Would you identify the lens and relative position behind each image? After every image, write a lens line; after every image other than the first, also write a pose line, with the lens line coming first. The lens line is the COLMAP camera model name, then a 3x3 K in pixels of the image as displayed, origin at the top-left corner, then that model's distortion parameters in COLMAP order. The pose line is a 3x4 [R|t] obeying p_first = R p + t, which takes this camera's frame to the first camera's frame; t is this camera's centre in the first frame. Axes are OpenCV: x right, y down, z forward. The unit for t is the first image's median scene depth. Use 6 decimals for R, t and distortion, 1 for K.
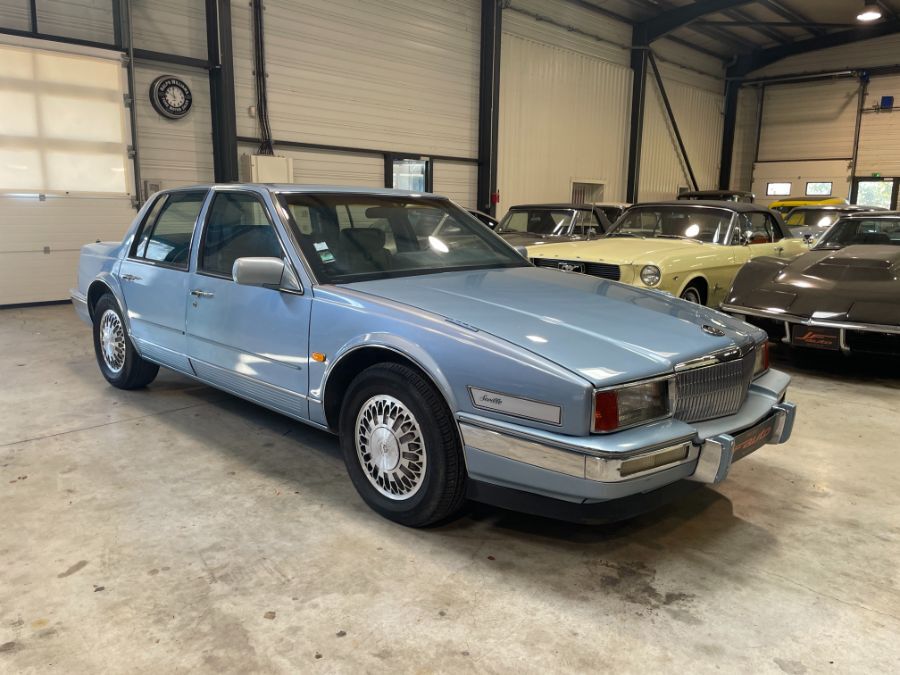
lens RADIAL K [[693.2, 0, 450.6], [0, 693.2, 338.9], [0, 0, 1]] dist [0.088694, -0.118628]
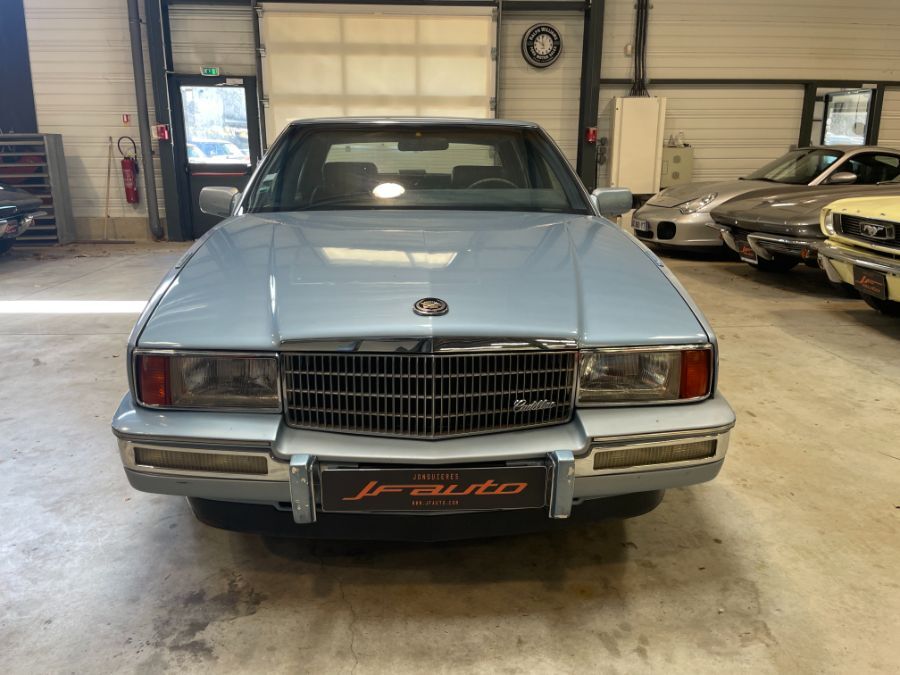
lens RADIAL K [[693.2, 0, 445.5], [0, 693.2, 337.4], [0, 0, 1]] dist [0.088694, -0.118628]
pose [[0.728394, 0.157189, -0.666884, 0.243072], [-0.118413, 0.987562, 0.103440, -0.015844], [0.674849, 0.003623, 0.737947, 0.160890]]
